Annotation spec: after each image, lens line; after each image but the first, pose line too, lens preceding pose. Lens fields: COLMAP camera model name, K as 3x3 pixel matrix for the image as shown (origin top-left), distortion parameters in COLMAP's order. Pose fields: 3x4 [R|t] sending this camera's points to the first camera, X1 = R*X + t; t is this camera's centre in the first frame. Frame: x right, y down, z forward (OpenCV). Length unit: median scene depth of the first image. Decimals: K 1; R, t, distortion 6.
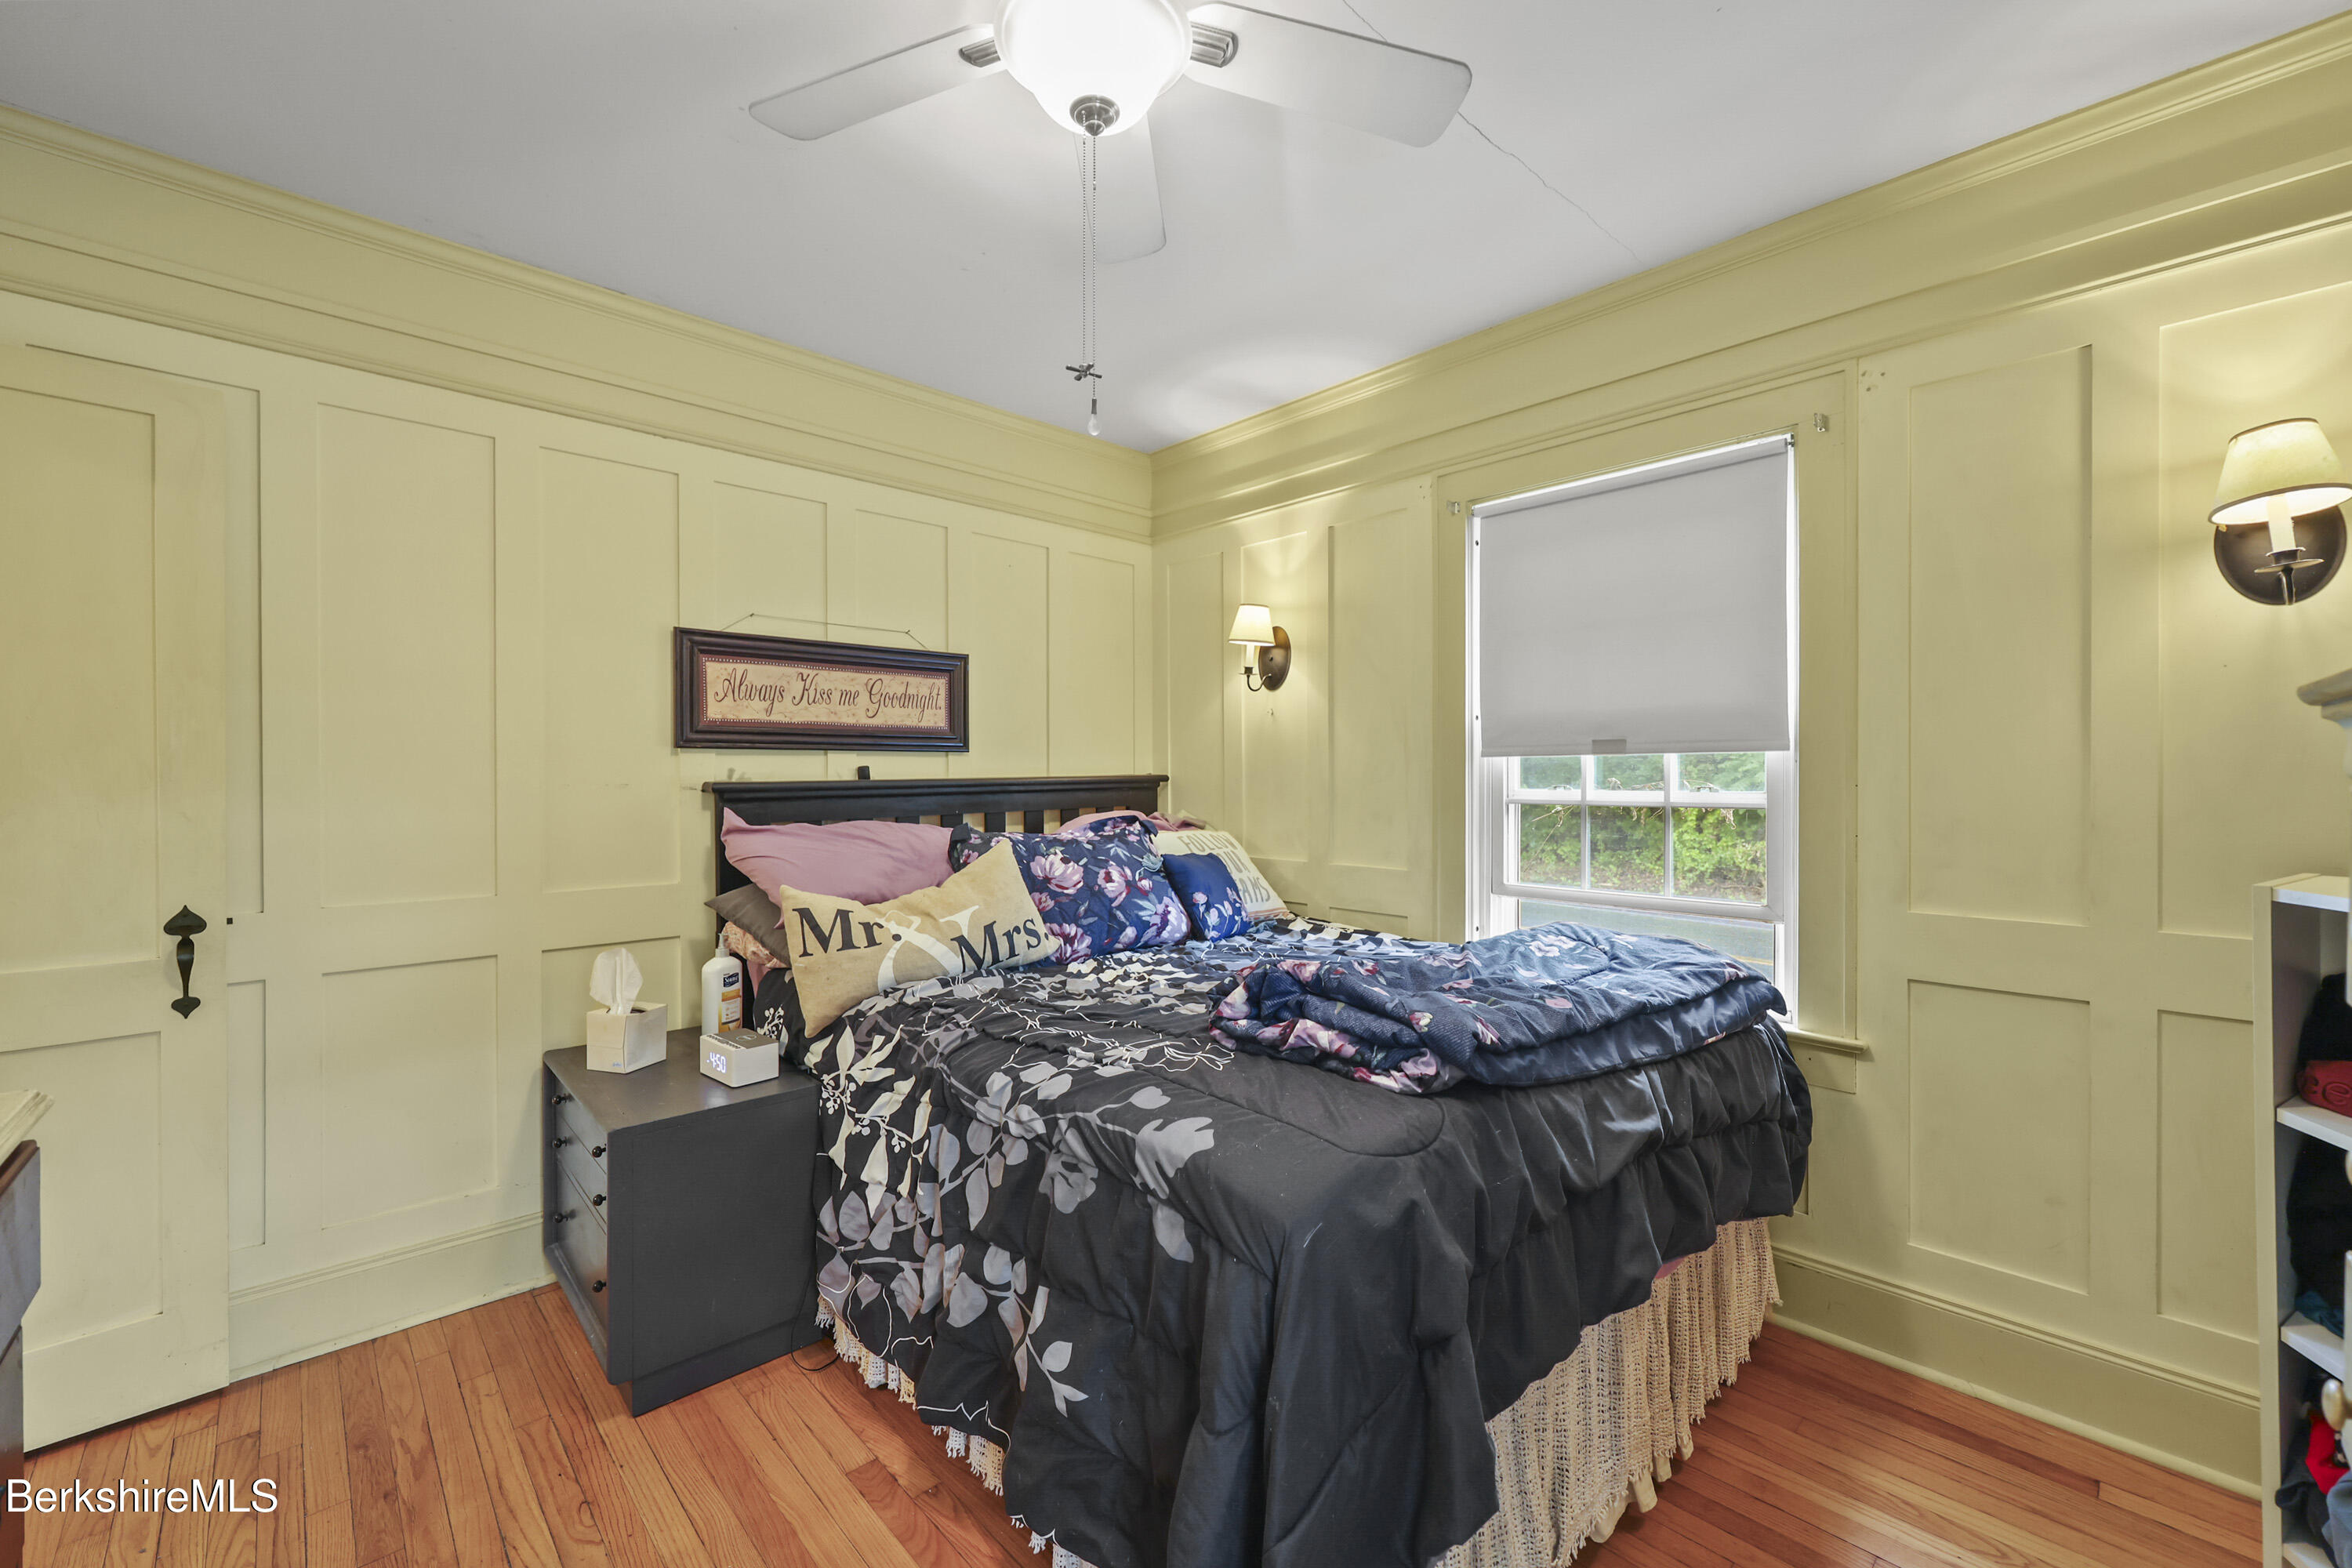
lens RADIAL K [[954.3, 0, 1180.2], [0, 954.3, 776.7], [0, 0, 1]] dist [0.001064, 0.000036]
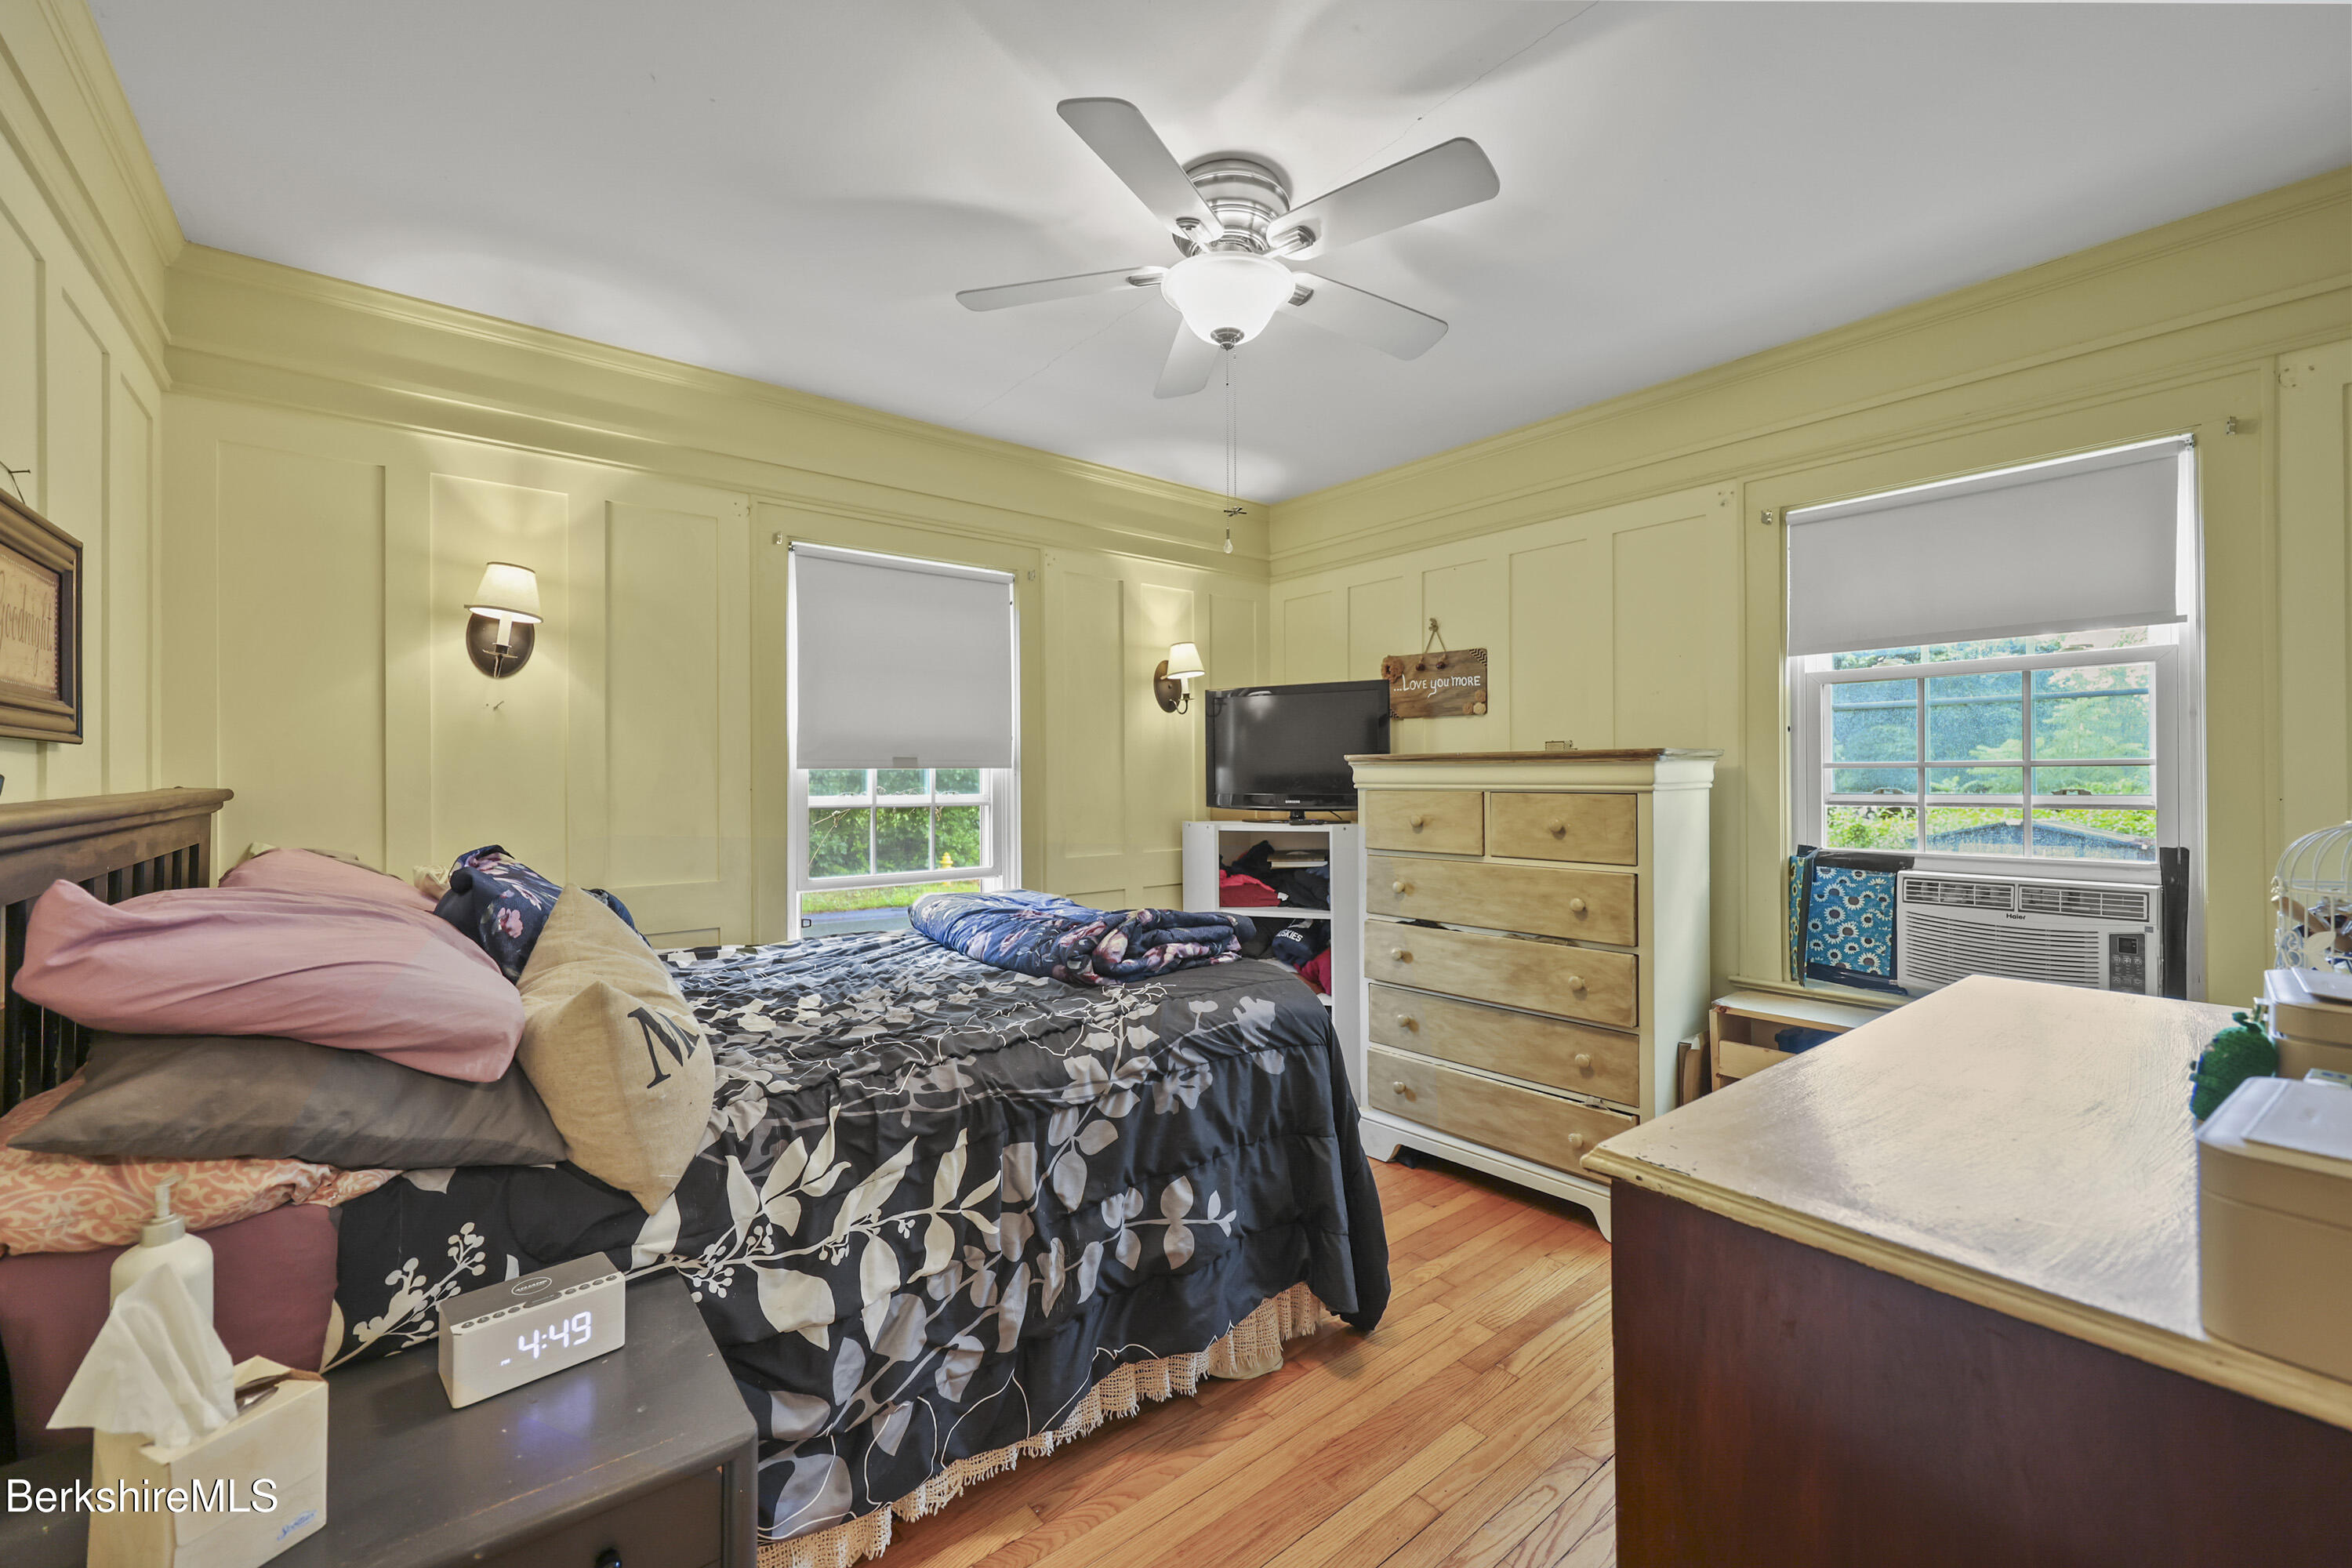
lens RADIAL K [[954.3, 0, 1180.2], [0, 954.3, 776.7], [0, 0, 1]] dist [0.001064, 0.000036]
pose [[0.065570, 0.004111, 0.997840, -0.992638], [0.006214, 0.999970, -0.004528, -0.005015], [-0.997829, 0.006498, 0.065542, 0.624035]]
